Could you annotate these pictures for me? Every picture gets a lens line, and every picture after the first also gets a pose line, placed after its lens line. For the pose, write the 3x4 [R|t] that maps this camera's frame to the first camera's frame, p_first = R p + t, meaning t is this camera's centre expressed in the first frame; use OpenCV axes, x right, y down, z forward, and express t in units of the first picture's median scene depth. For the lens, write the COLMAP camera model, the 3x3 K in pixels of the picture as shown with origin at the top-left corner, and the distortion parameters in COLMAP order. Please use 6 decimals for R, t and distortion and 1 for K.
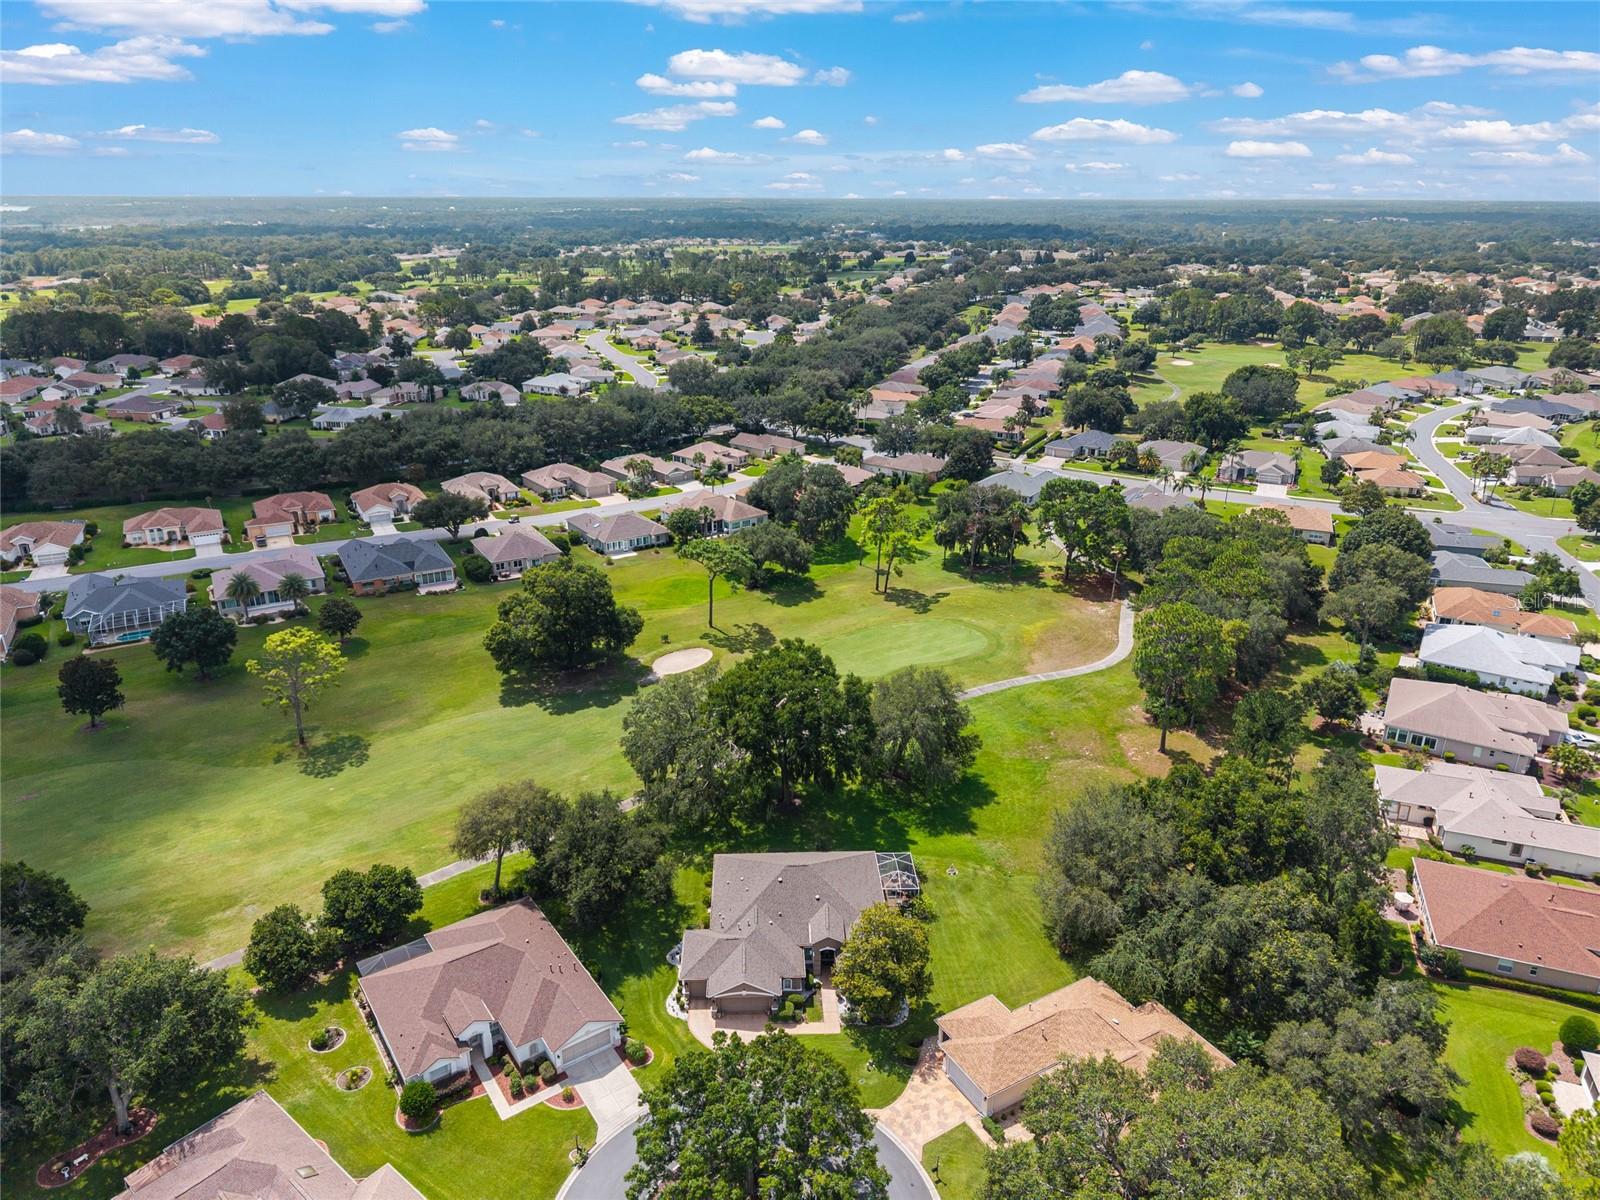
lens RADIAL K [[1059.5, 0, 801.3], [0, 1059.5, 604.5], [0, 0, 1]] dist [0.054960, -0.073970]
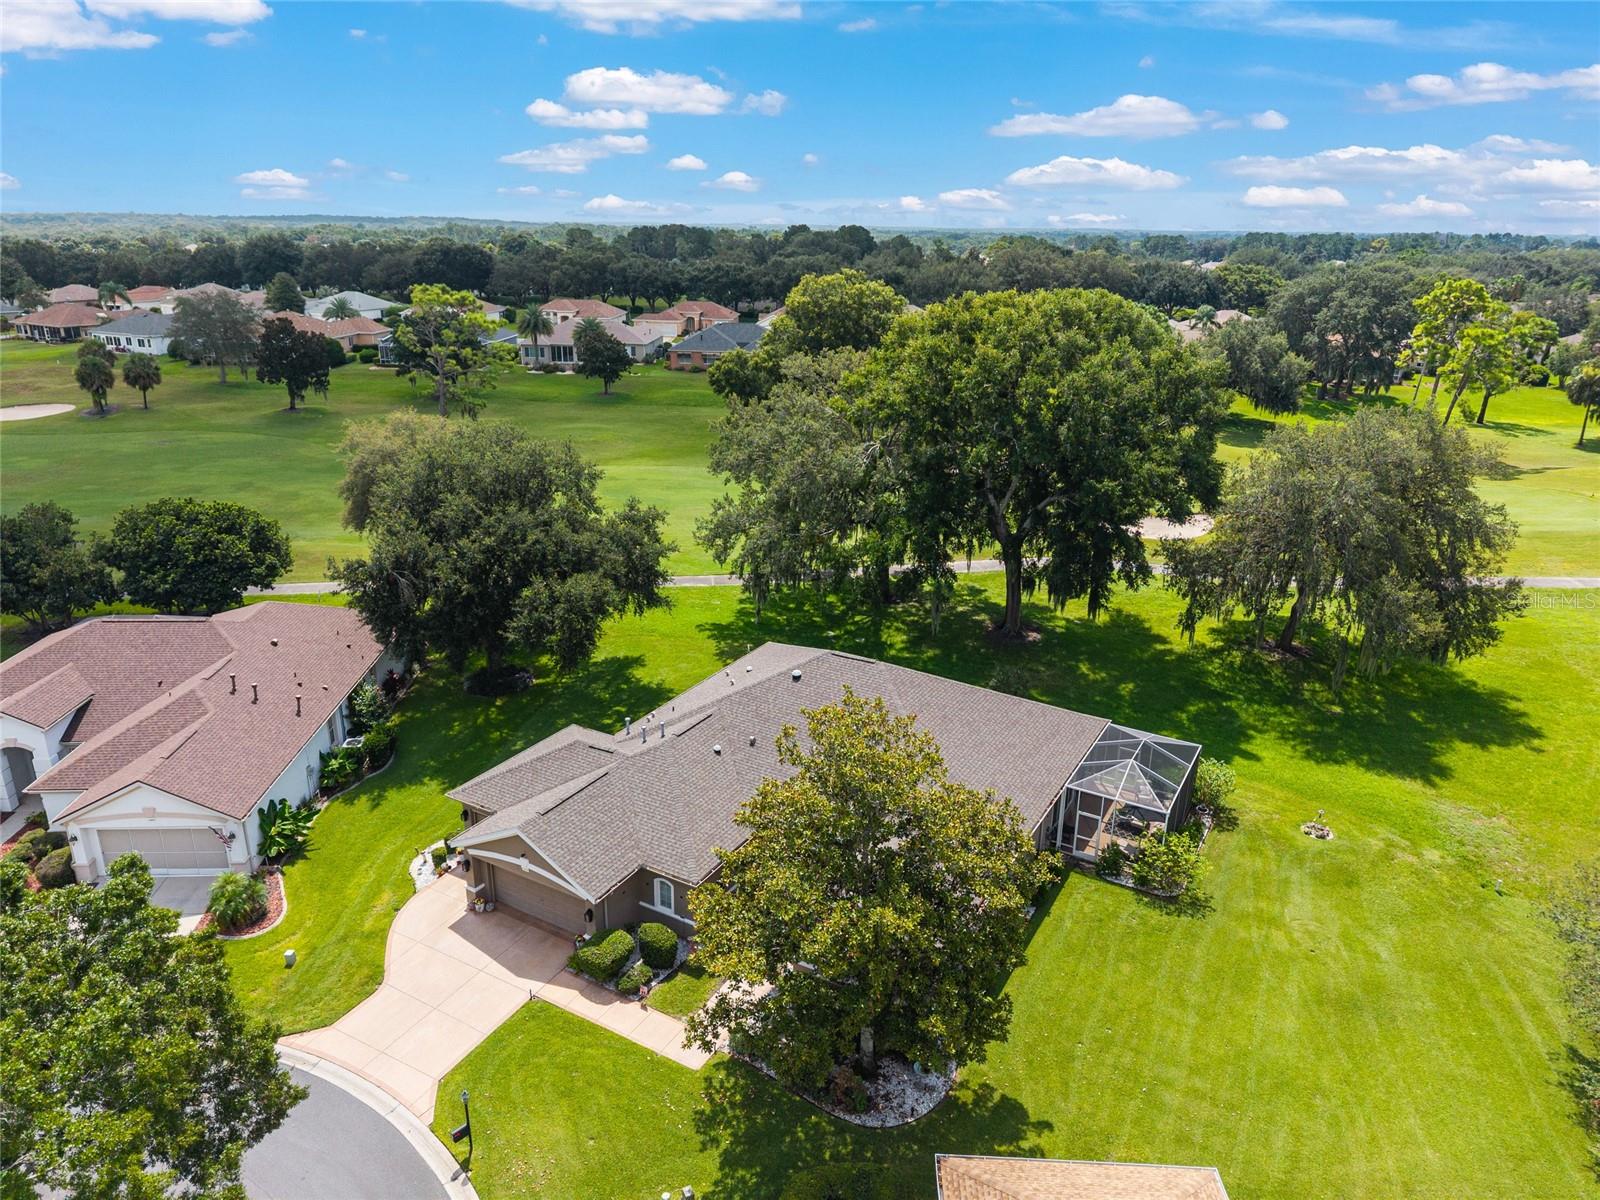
lens RADIAL K [[1066.7, 0, 800.0], [0, 1066.7, 600.0], [0, 0, 1]] dist [0.036794, -0.035109]
pose [[0.845206, 0.183553, -0.501931, 0.127165], [-0.200356, 0.979502, 0.020818, 0.157411], [0.495464, 0.082970, 0.864657, 0.457316]]
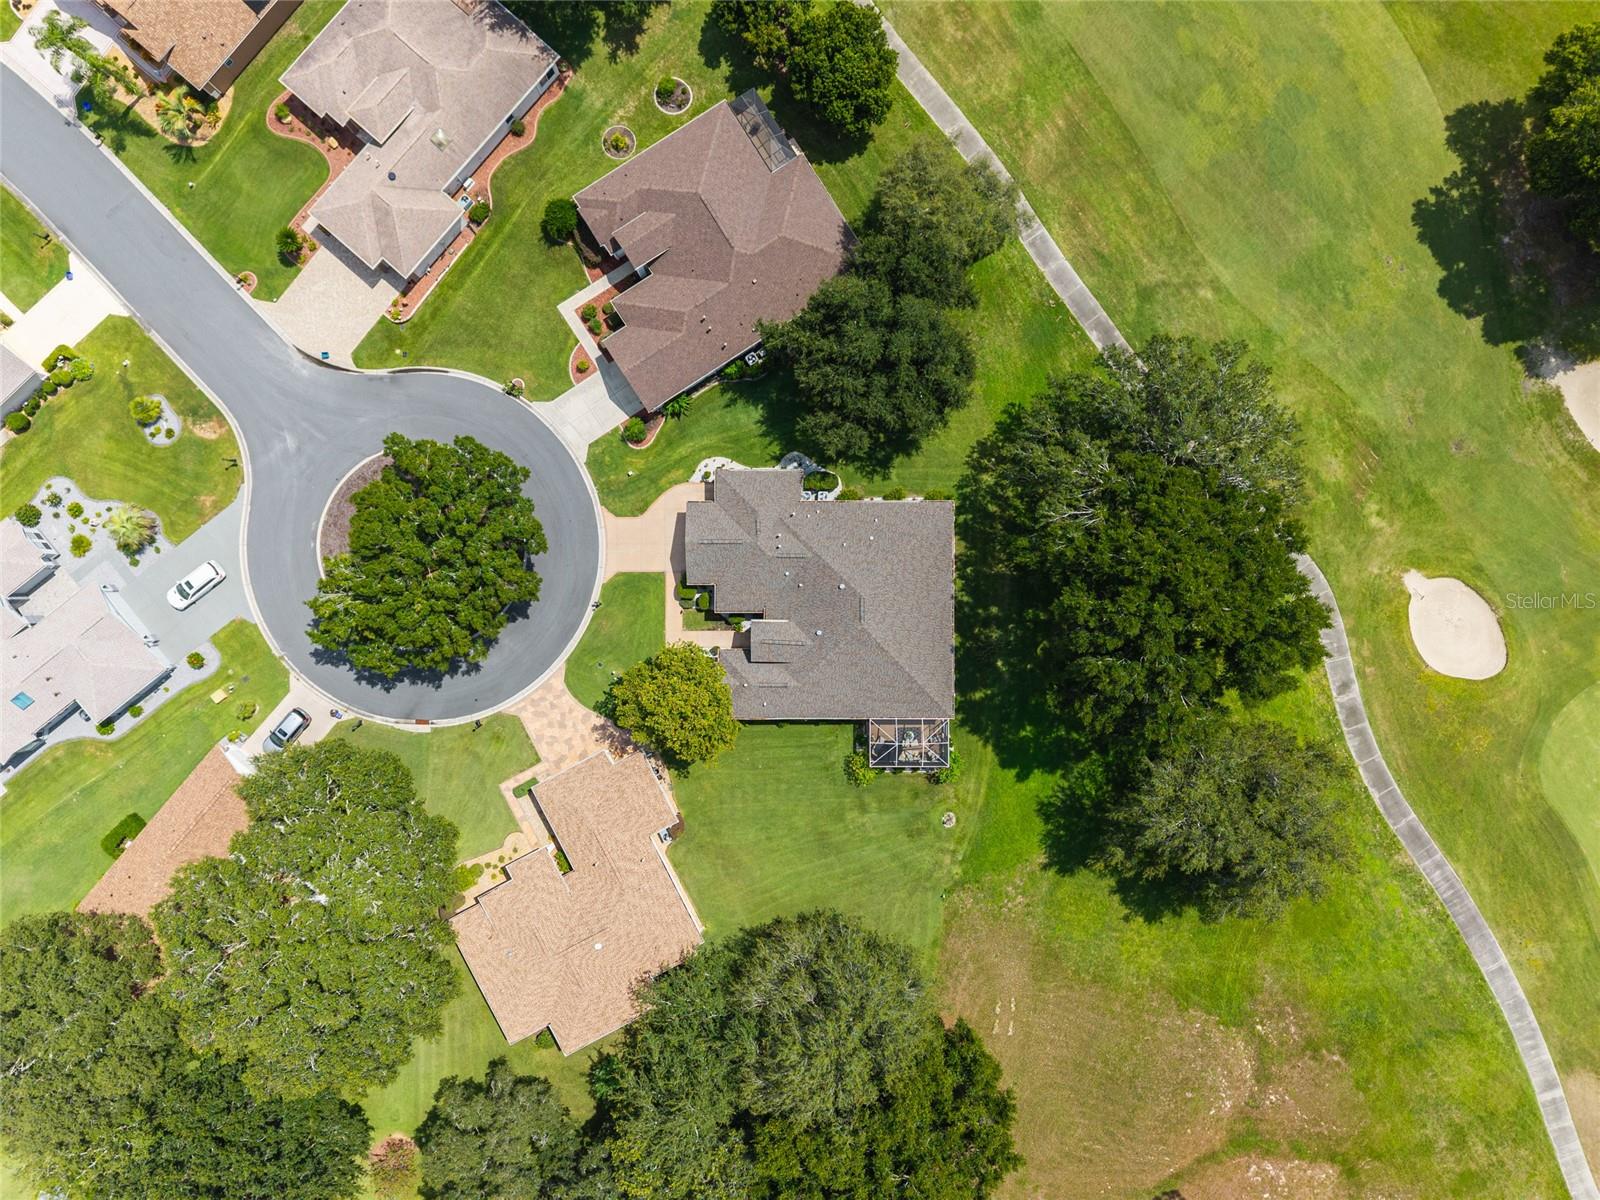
lens RADIAL K [[1066.7, 0, 800.0], [0, 1066.7, 600.0], [0, 0, 1]] dist [0.036794, -0.035109]
pose [[-0.044958, 0.998987, -0.001794, -0.005099], [-0.371158, -0.015036, 0.928448, -0.316468], [0.927481, 0.042407, 0.371458, 0.483927]]
